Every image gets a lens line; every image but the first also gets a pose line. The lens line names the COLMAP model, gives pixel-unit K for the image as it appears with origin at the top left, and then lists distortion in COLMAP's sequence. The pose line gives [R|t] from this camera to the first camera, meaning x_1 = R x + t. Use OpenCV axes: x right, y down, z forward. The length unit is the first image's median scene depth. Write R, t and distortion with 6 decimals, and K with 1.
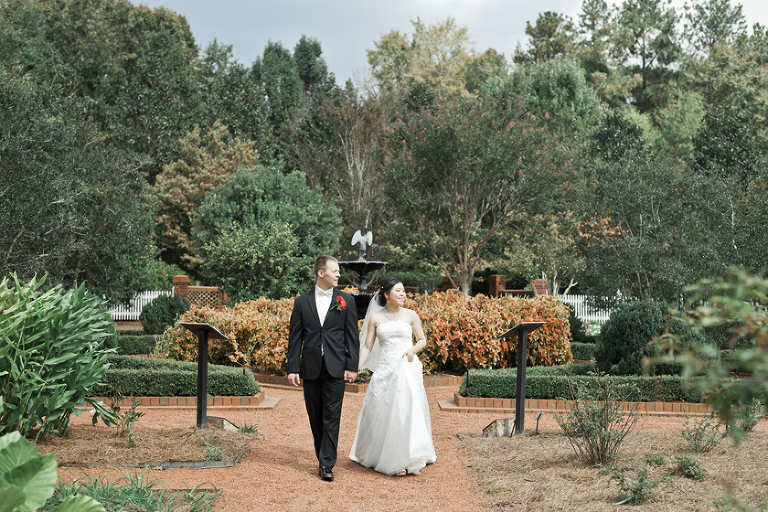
lens RADIAL K [[1121.6, 0, 384.0], [0, 1121.6, 256.0], [0, 0, 1]] dist [-0.044170, 0.026414]
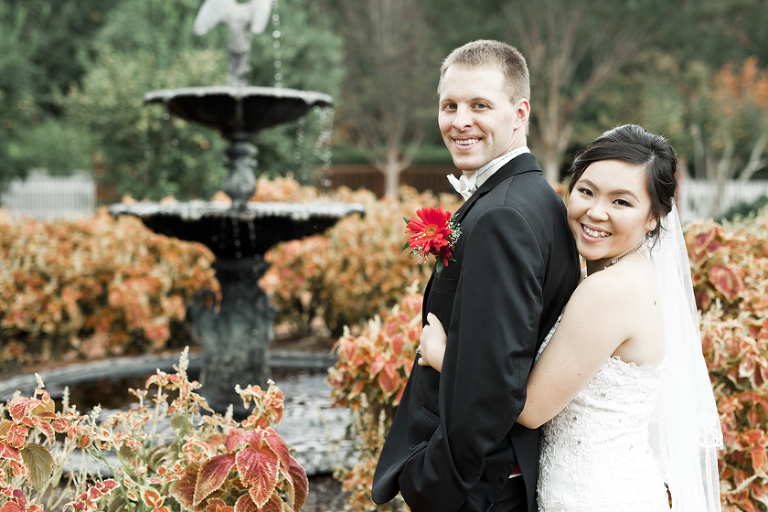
lens RADIAL K [[1121.6, 0, 384.0], [0, 1121.6, 256.0], [0, 0, 1]] dist [-0.044170, 0.026414]
pose [[0.997850, -0.007342, -0.065119, 0.009671], [0.014303, 0.994147, 0.107086, 0.004268], [0.063952, -0.107787, 0.992115, 0.195563]]
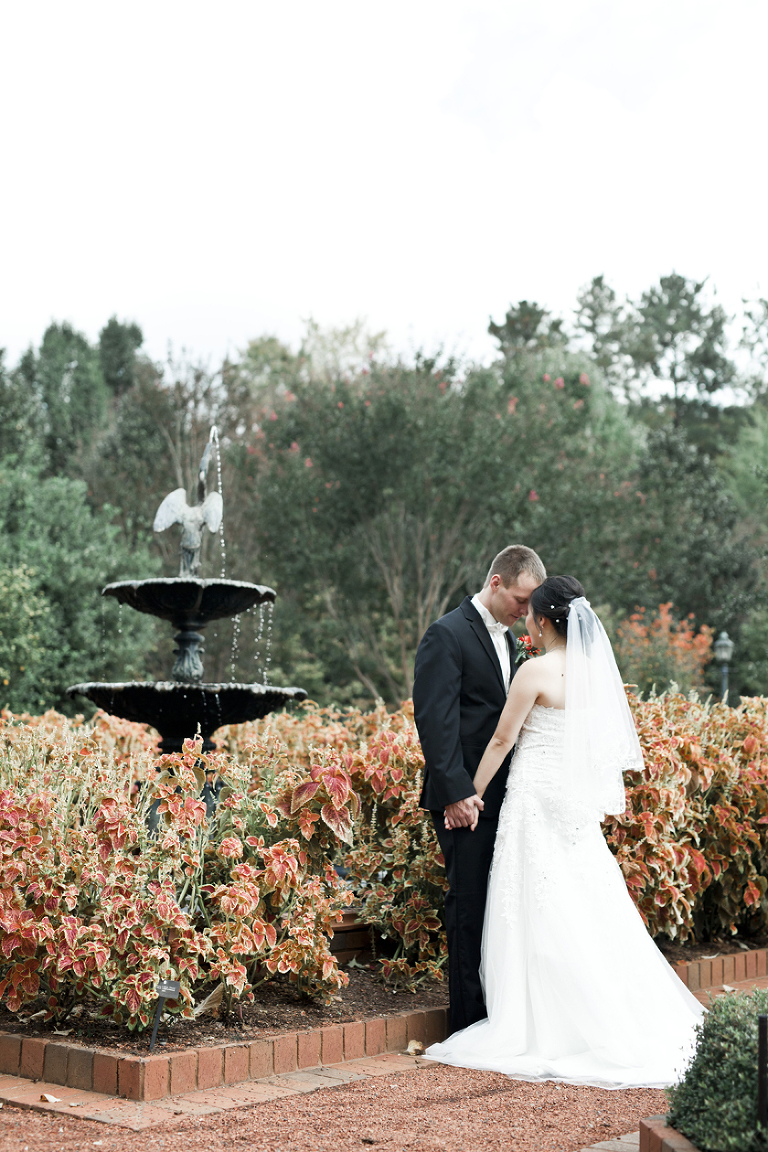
lens RADIAL K [[1682.4, 0, 383.3], [0, 1682.4, 521.5], [0, 0, 1]] dist [-0.044170, 0.026414]
pose [[0.996800, 0.010727, 0.079213, -0.000811], [-0.001383, 0.993121, -0.117085, 0.011170], [-0.079924, 0.116601, 0.989958, 0.146041]]
